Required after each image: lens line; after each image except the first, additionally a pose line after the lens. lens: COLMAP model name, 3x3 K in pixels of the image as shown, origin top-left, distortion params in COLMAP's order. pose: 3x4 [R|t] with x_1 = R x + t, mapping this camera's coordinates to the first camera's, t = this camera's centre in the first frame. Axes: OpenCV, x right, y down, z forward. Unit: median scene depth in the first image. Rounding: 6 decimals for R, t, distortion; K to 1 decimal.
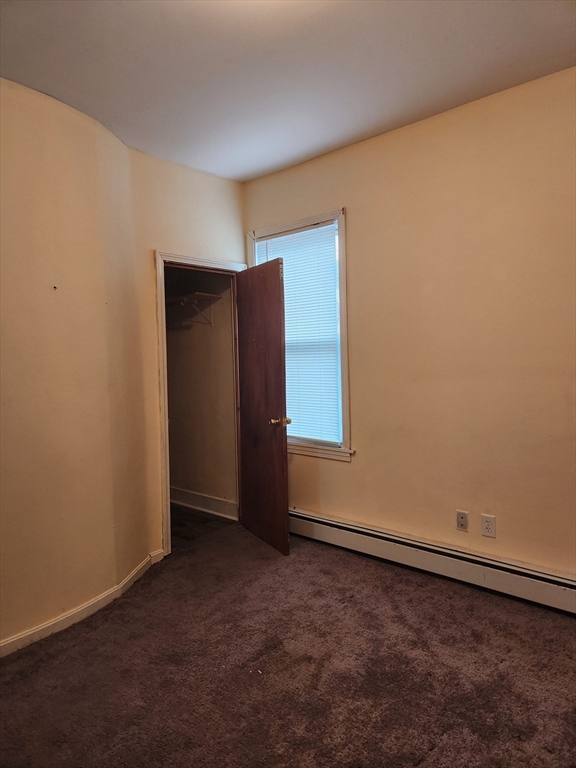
lens RADIAL K [[512.5, 0, 288.0], [0, 512.5, 384.0], [0, 0, 1]] dist [0.046865, -0.000722]
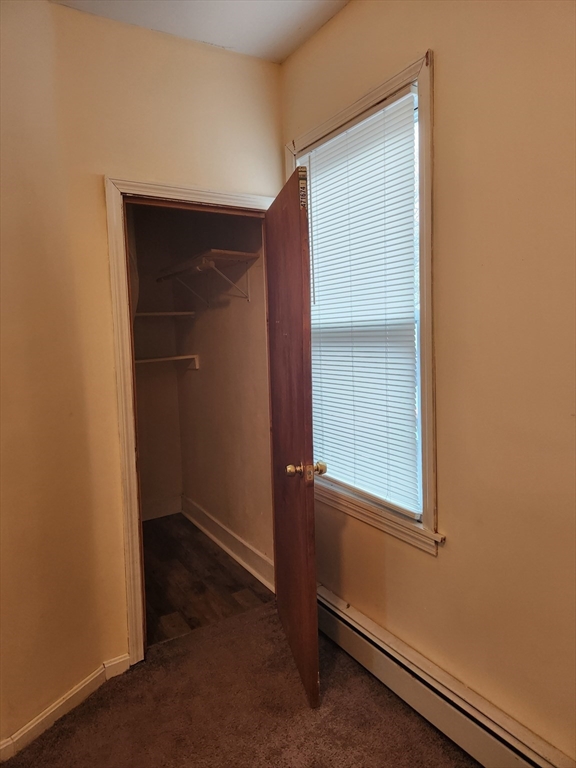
lens RADIAL K [[514.9, 0, 290.5], [0, 514.9, 381.0], [0, 0, 1]] dist [0.052319, -0.055373]
pose [[0.957081, 0.020487, -0.289097, 0.128256], [-0.009364, 0.999164, 0.039804, -0.044500], [0.289671, -0.035388, 0.956472, 0.459322]]
